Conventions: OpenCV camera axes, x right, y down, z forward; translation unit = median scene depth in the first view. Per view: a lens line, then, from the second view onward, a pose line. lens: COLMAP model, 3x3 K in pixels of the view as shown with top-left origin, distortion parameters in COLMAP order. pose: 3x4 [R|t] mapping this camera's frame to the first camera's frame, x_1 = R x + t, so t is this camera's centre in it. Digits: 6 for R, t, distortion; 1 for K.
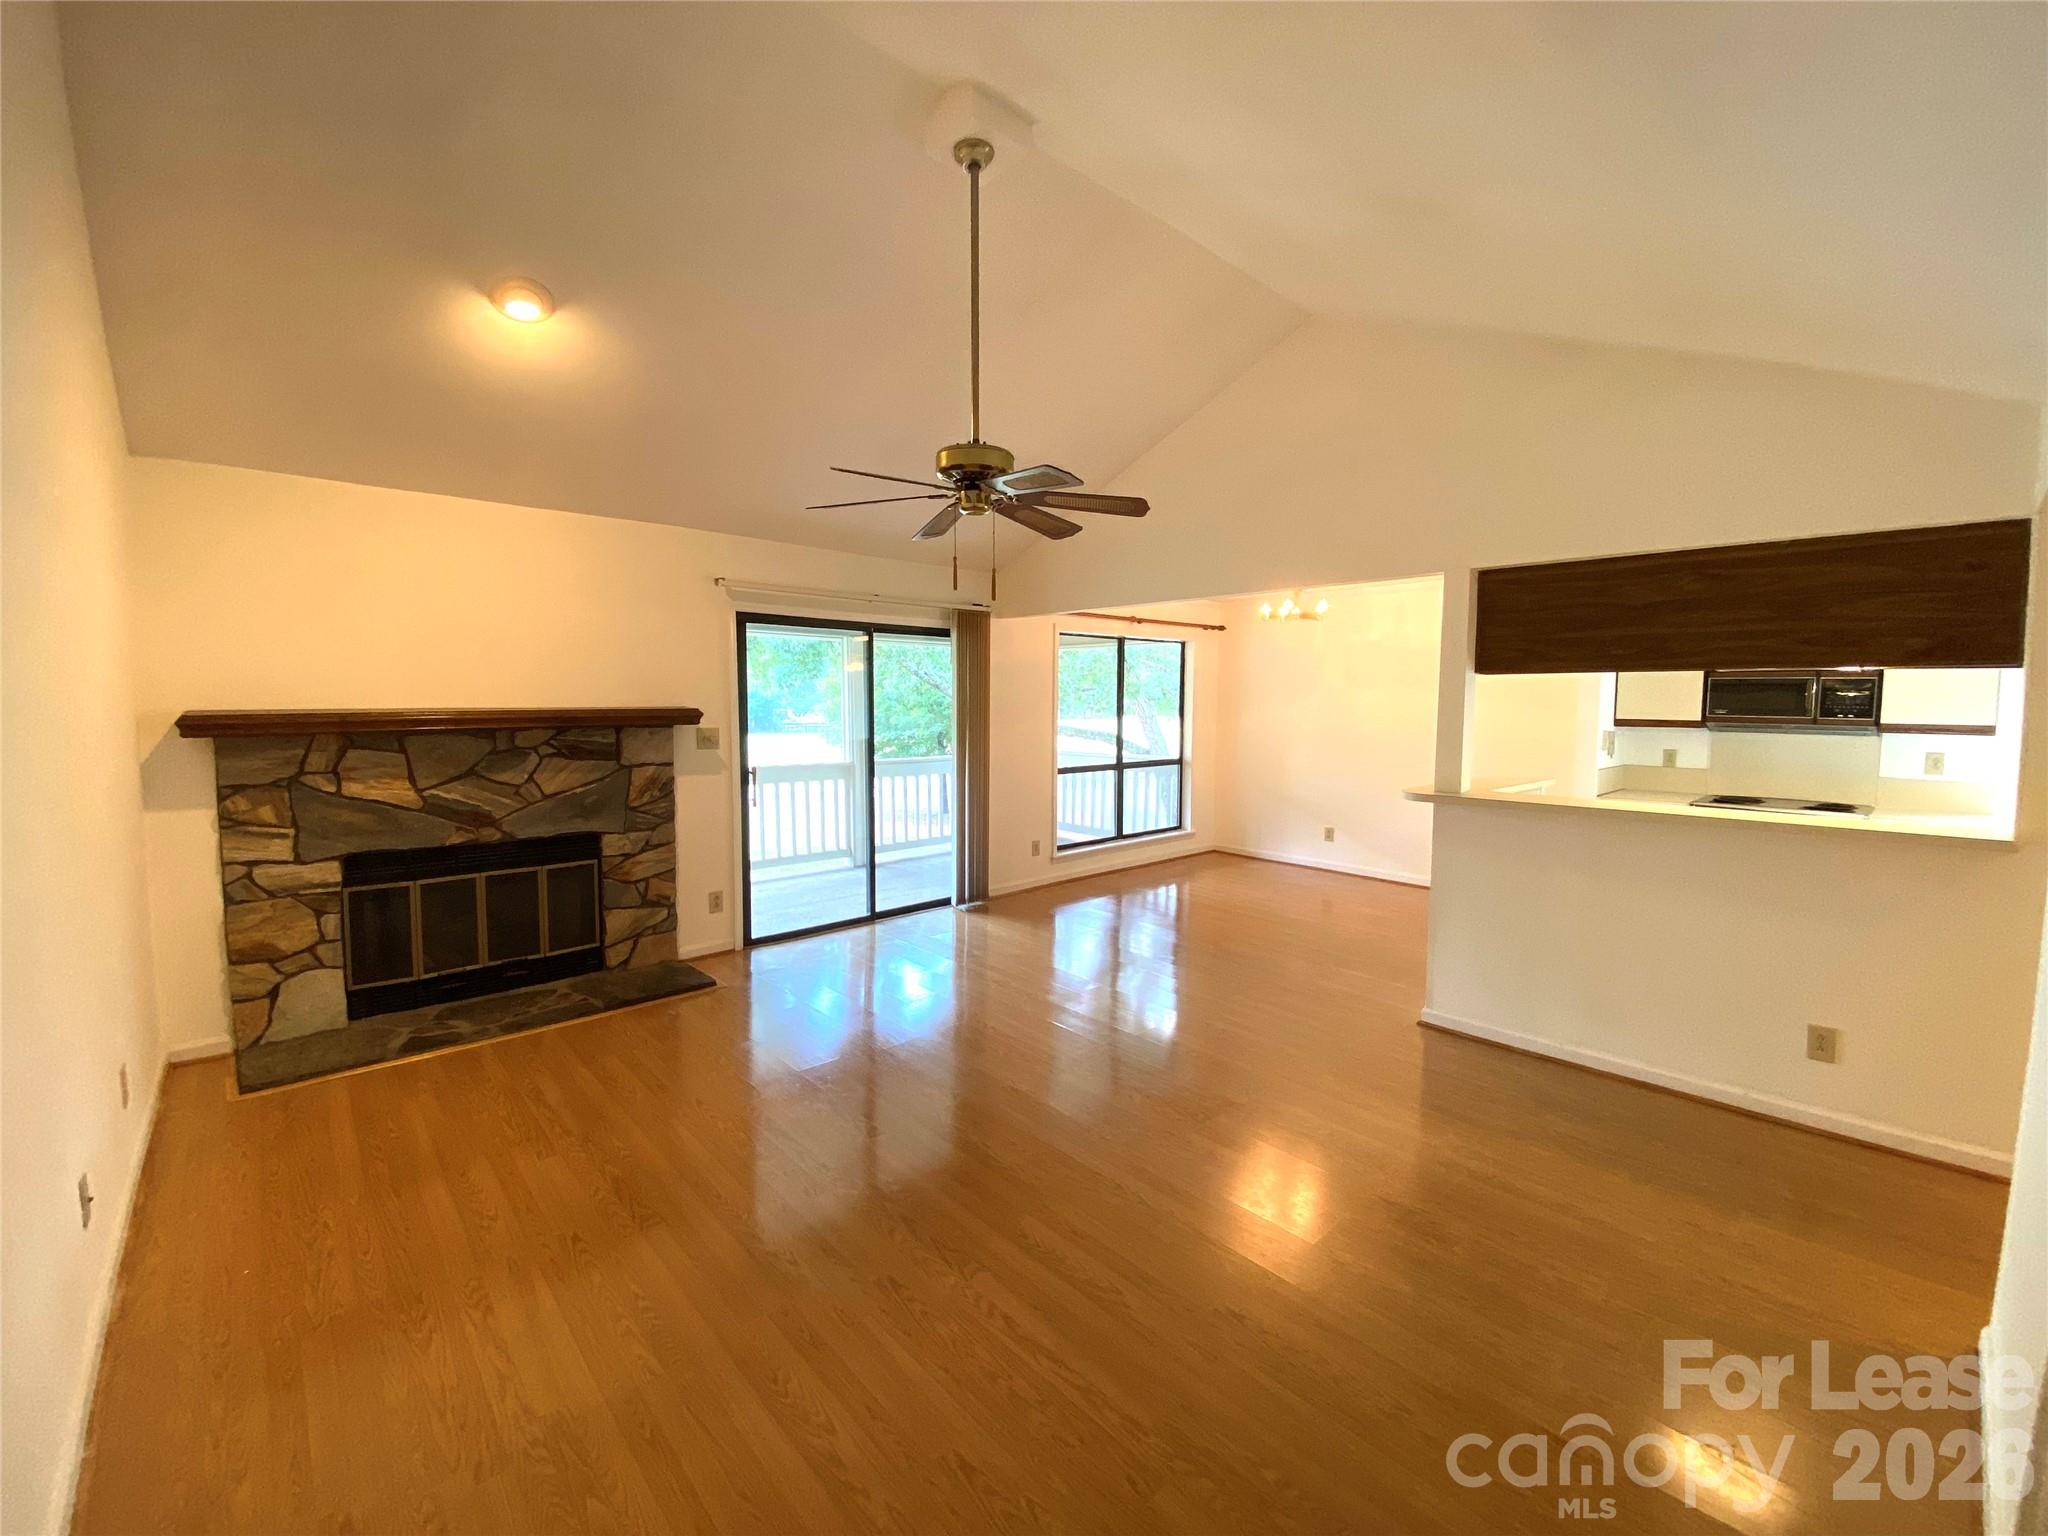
lens RADIAL K [[823.1, 0, 1019.2], [0, 823.1, 756.4], [0, 0, 1]] dist [0.017003, -0.017956]
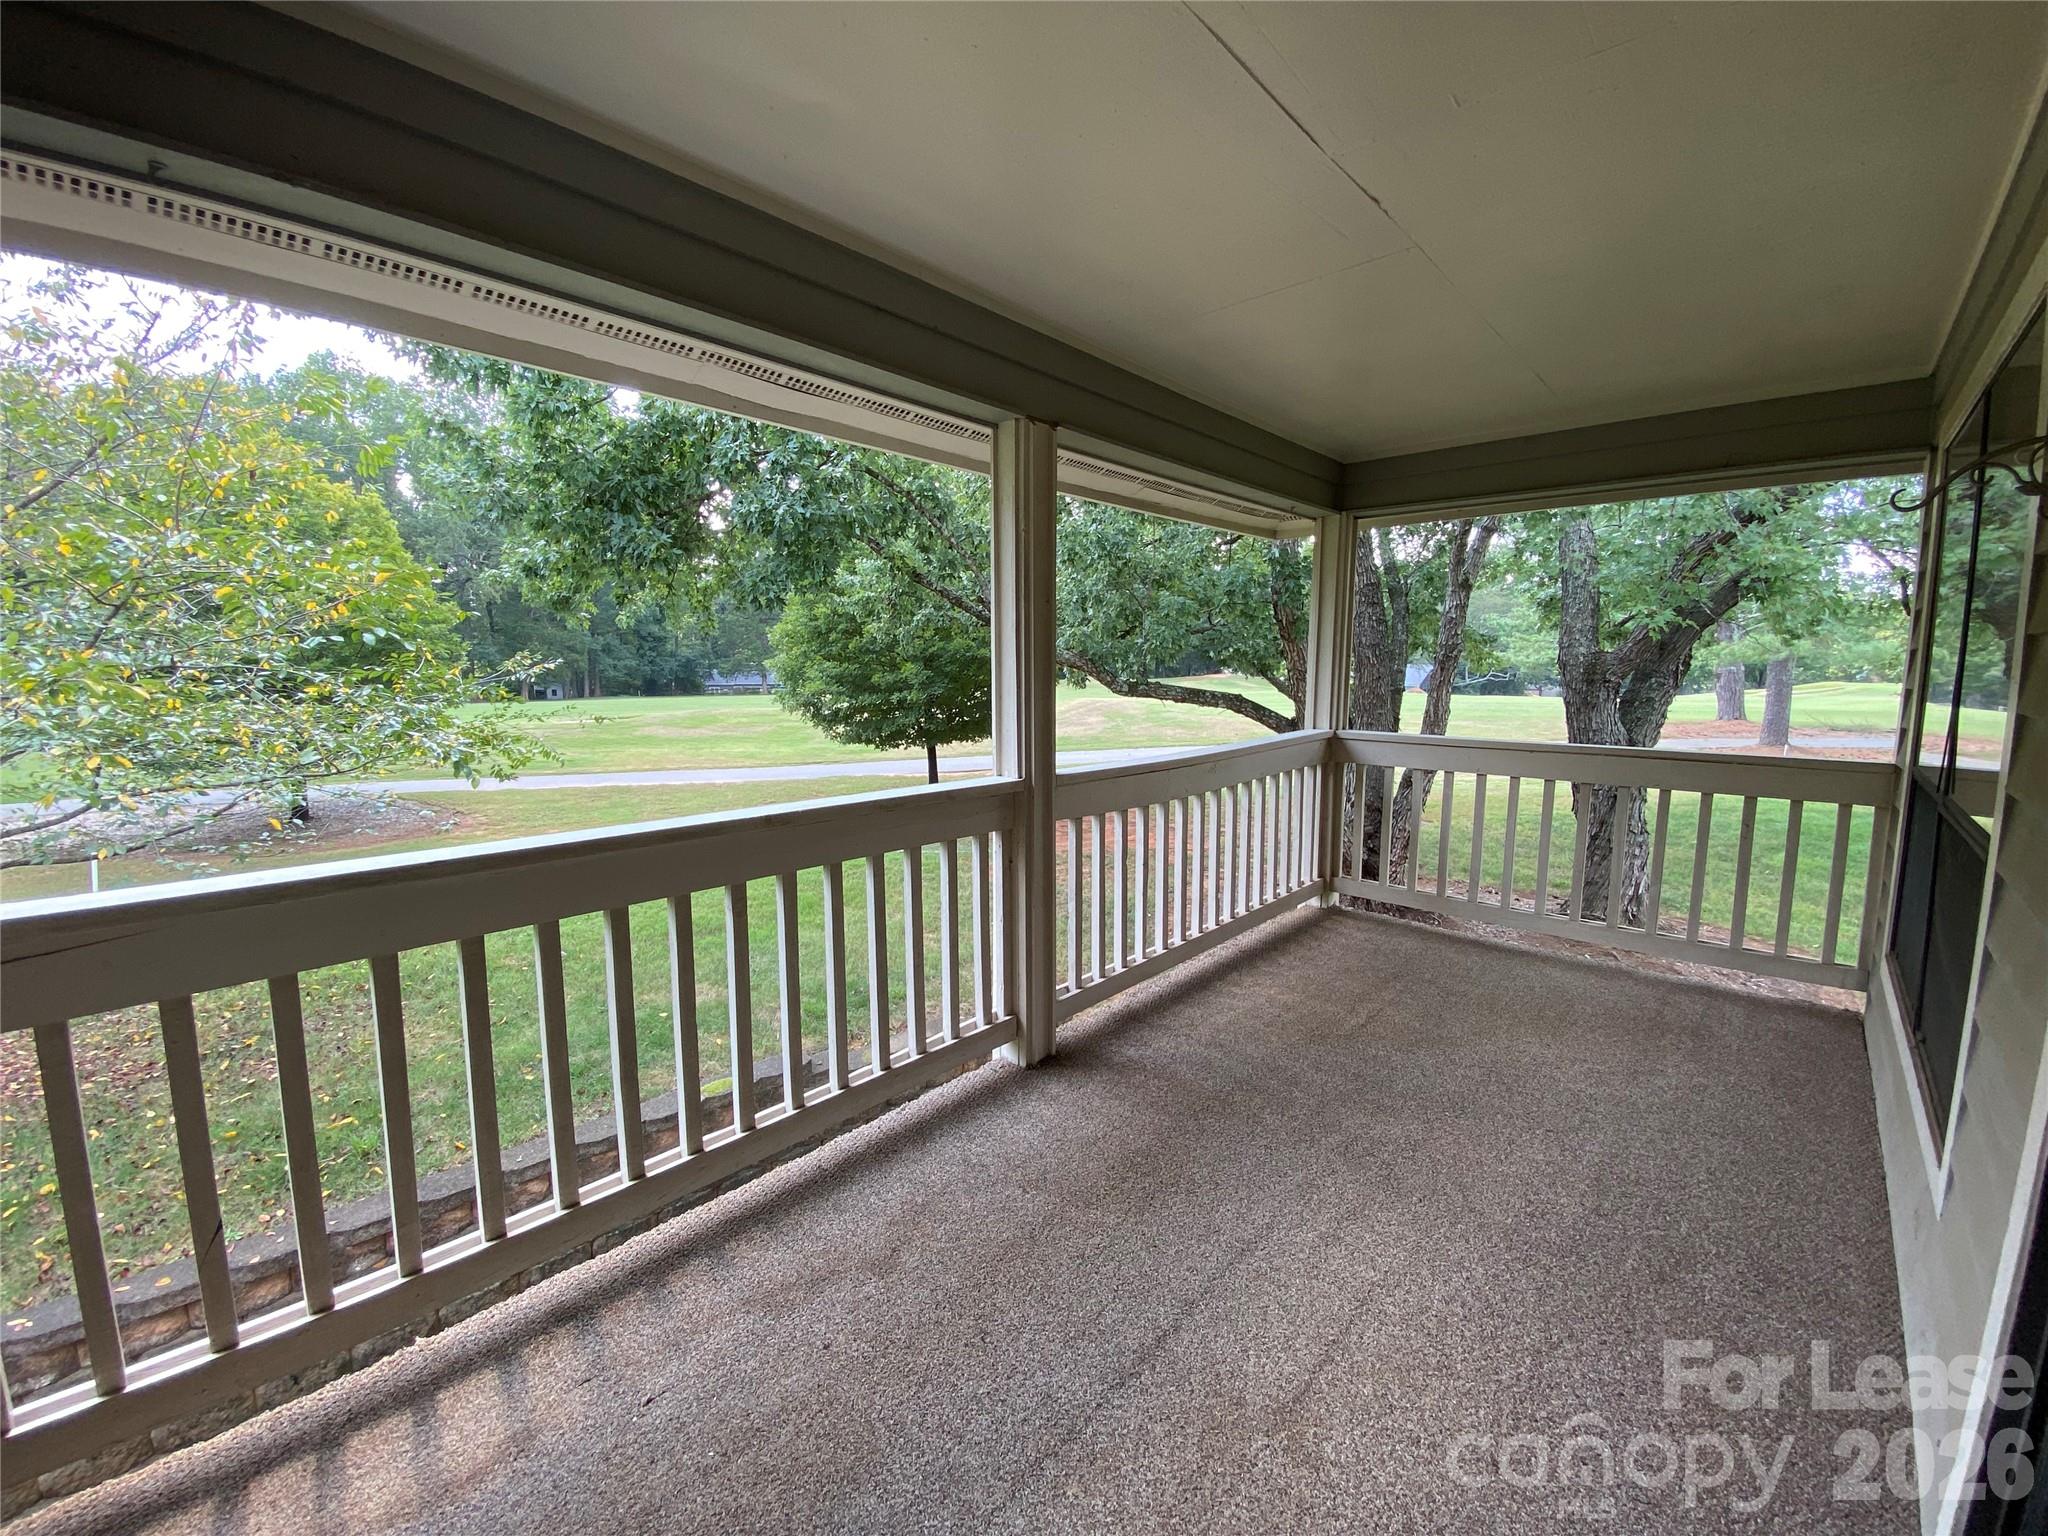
lens RADIAL K [[836.0, 0, 1019.0], [0, 836.0, 754.5], [0, 0, 1]] dist [0.017271, -0.019293]
pose [[0.997036, -0.010397, 0.076226, -0.408313], [0.006963, 0.998954, 0.045184, -0.042184], [-0.076616, -0.044519, 0.996066, 1.109244]]
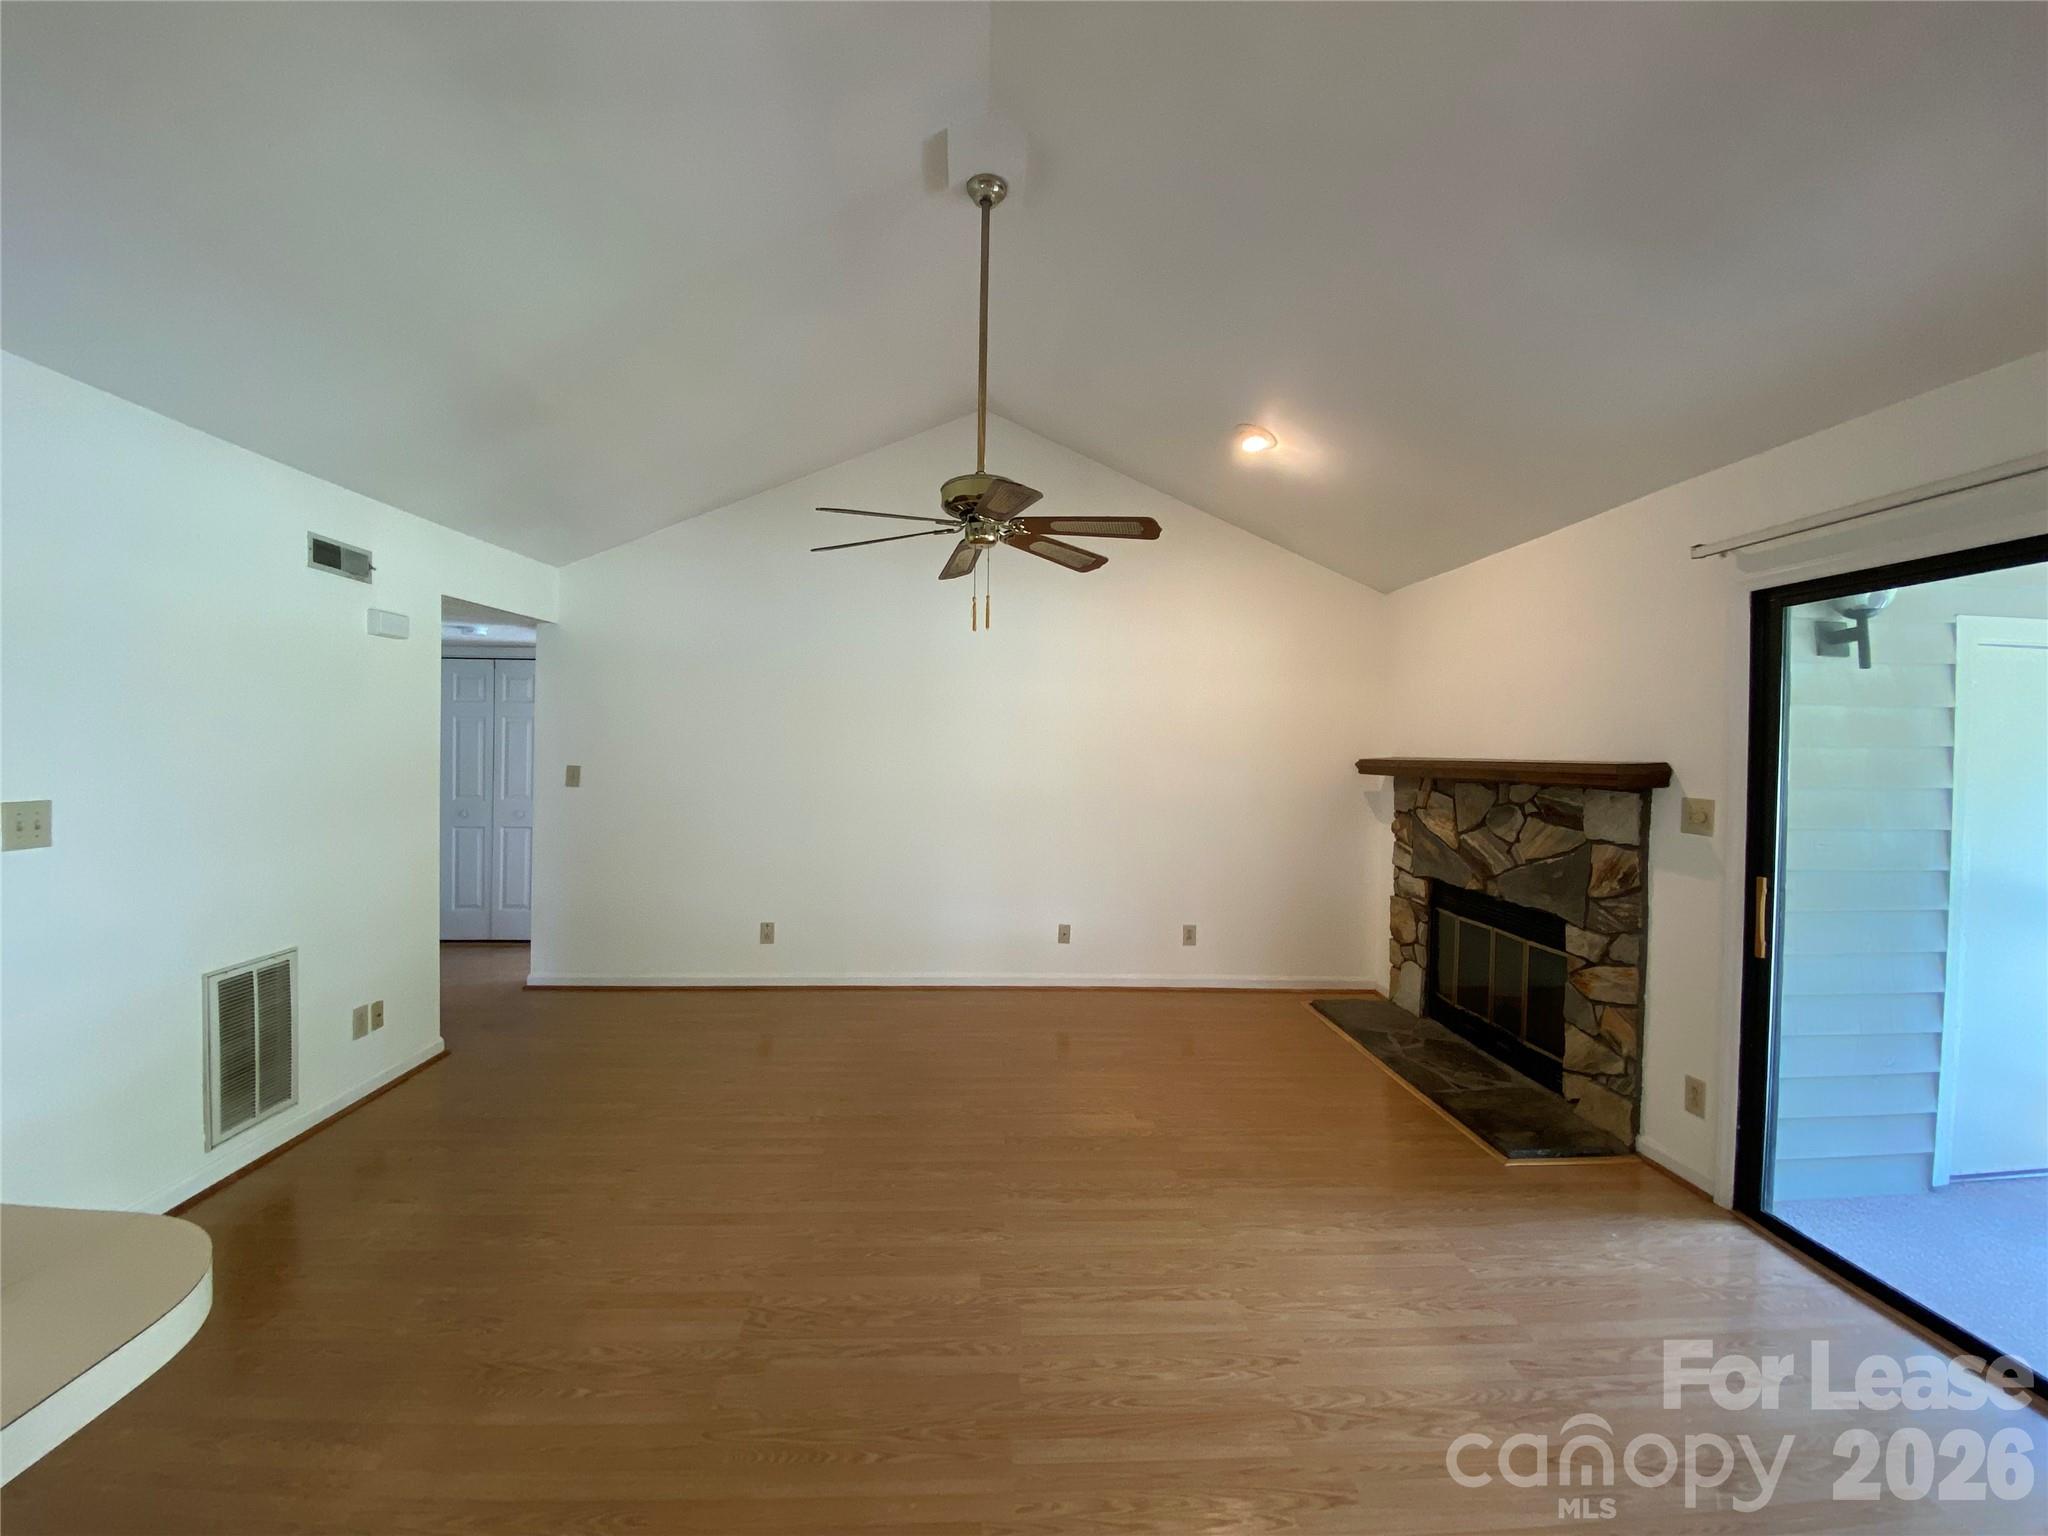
lens RADIAL K [[836.0, 0, 1019.0], [0, 836.0, 754.5], [0, 0, 1]] dist [0.017271, -0.019293]
pose [[-0.634645, -0.005695, -0.772783, 0.407492], [-0.070716, 0.996205, 0.050734, -0.063070], [0.769561, 0.086846, -0.632640, 1.009366]]
